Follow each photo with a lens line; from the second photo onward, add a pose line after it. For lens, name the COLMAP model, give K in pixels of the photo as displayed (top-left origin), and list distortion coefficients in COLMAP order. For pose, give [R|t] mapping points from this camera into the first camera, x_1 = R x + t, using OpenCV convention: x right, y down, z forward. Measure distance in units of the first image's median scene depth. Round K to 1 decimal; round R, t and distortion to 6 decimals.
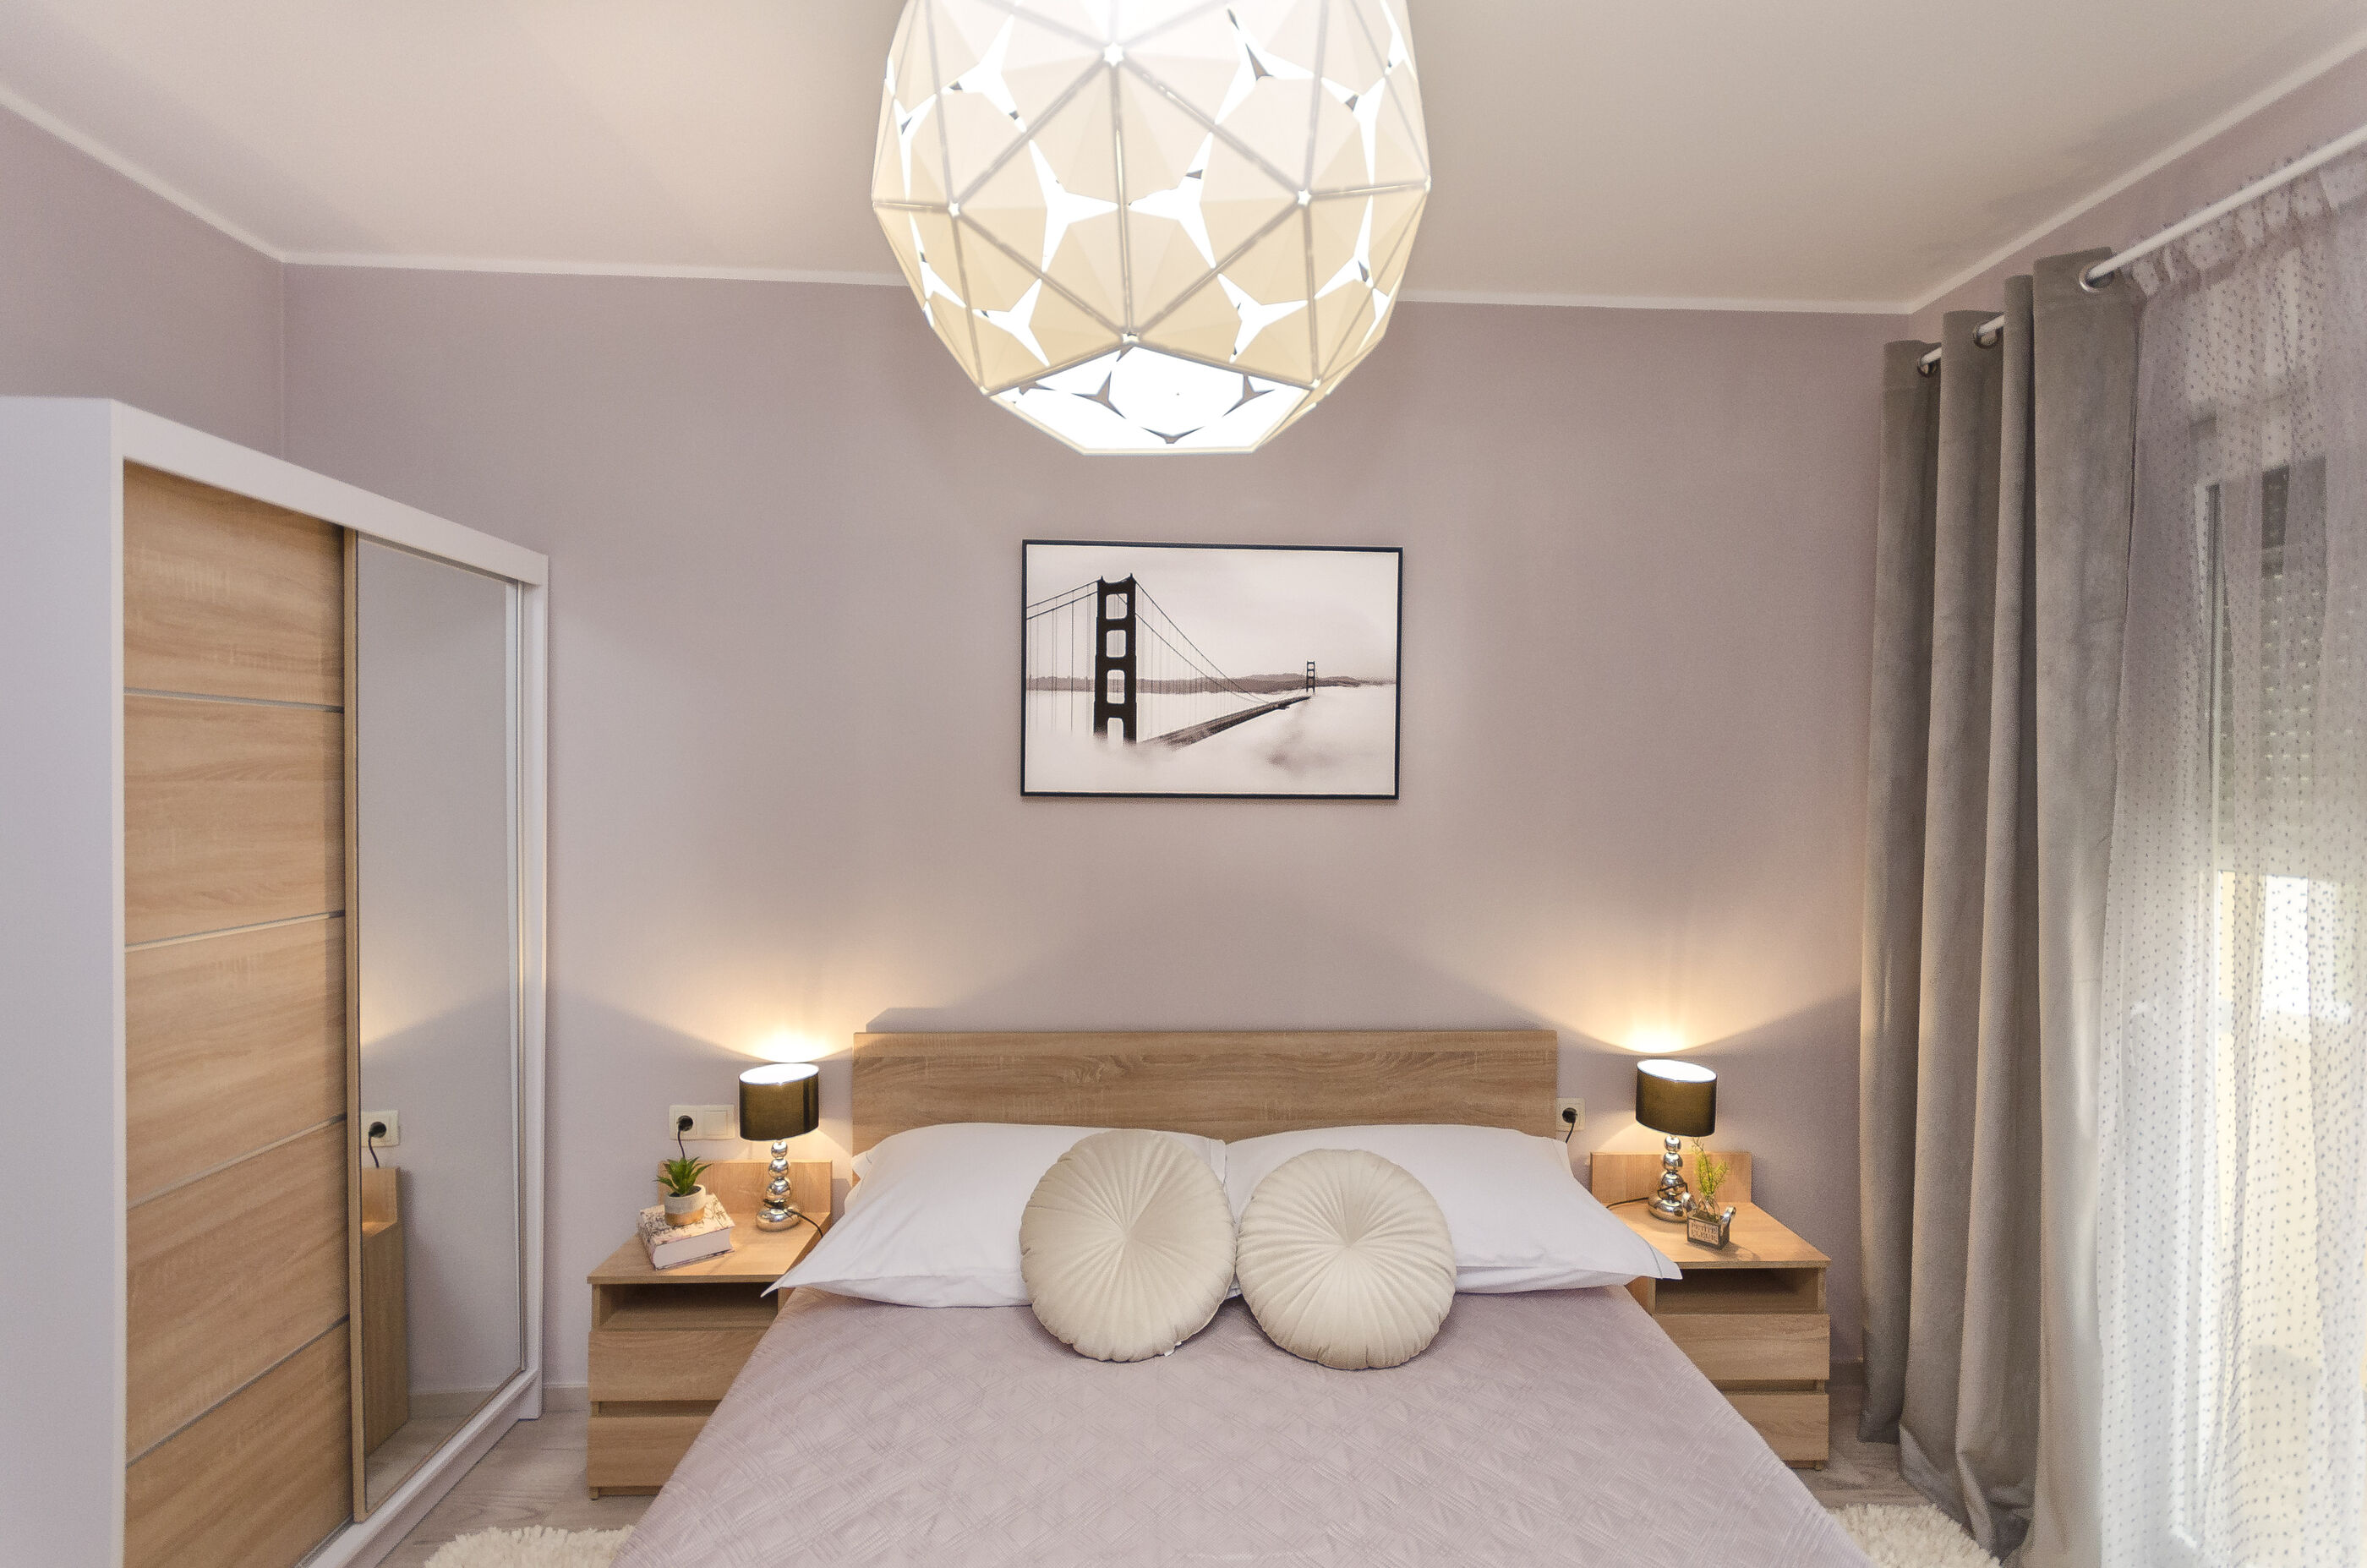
lens RADIAL K [[1054.1, 0, 1309.6], [0, 1054.1, 903.3], [0, 0, 1]] dist [0.008056, 0.000022]
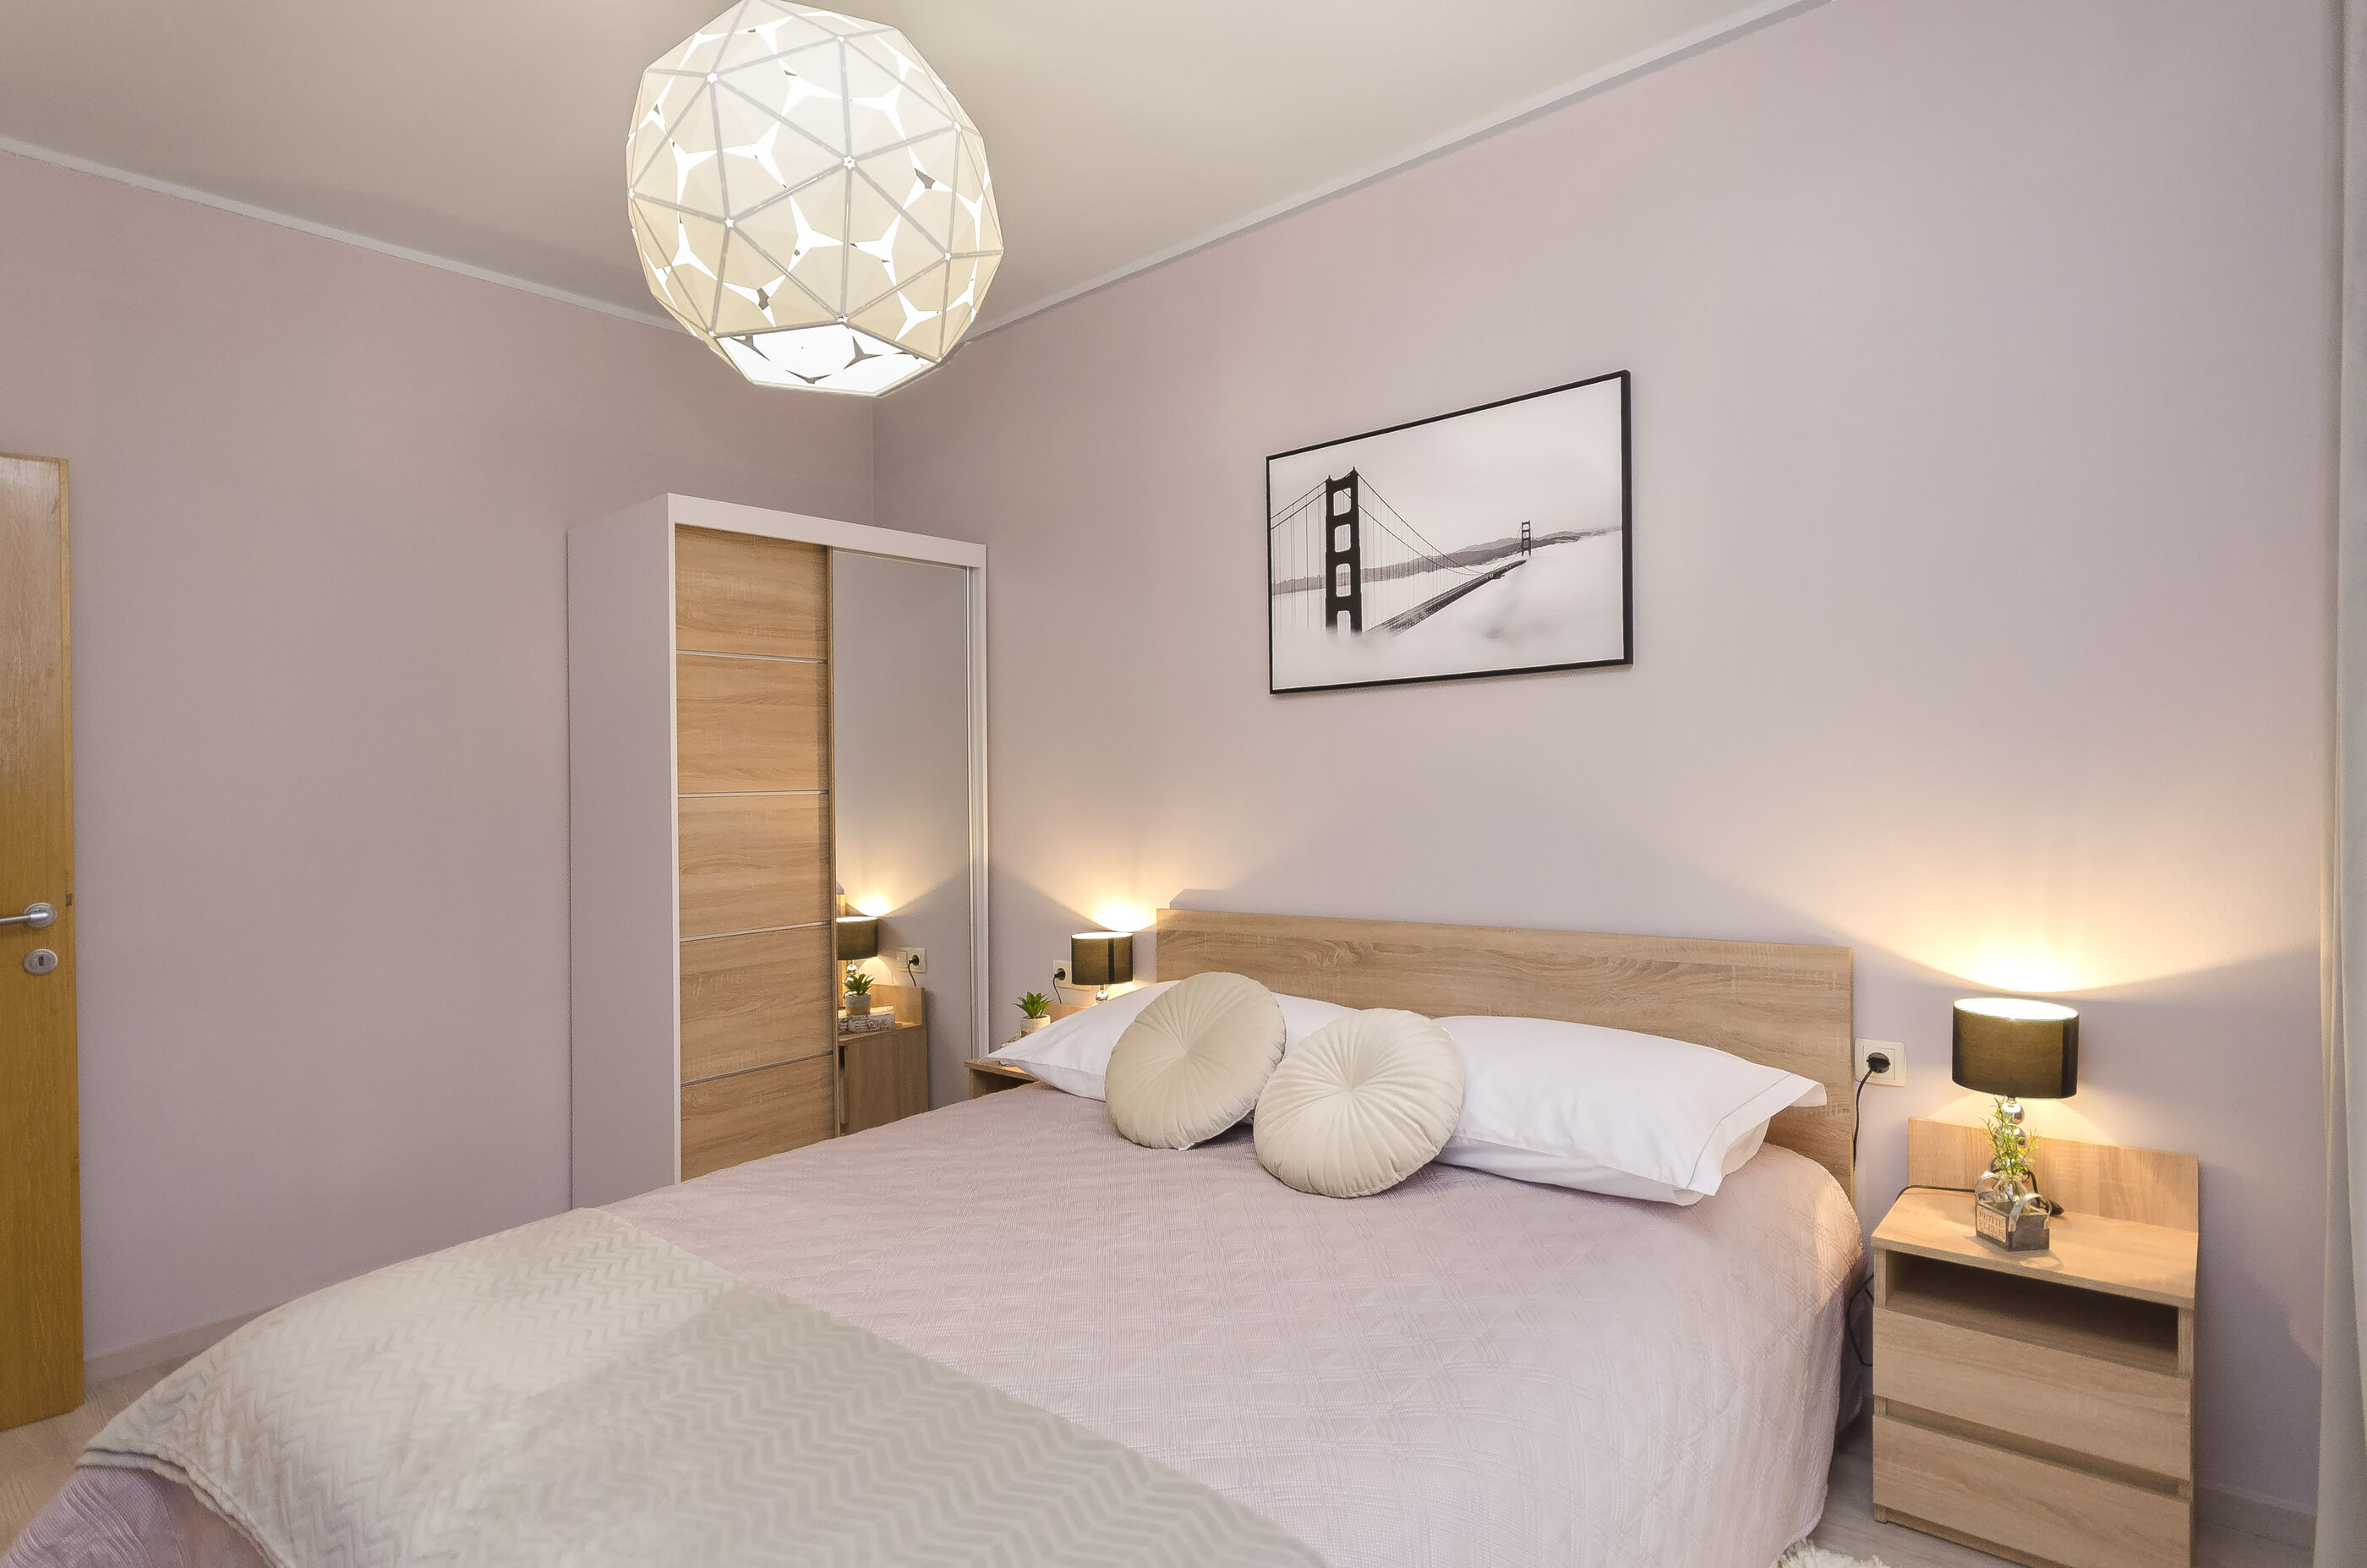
lens RADIAL K [[1136.2, 0, 1104.0], [0, 1136.2, 879.7], [0, 0, 1]] dist [-0.000342, 0.000232]
pose [[0.737676, 0.032975, -0.674349, 0.406394], [-0.028165, 0.999440, 0.018062, 0.074918], [0.674567, 0.005670, 0.738192, 0.022504]]
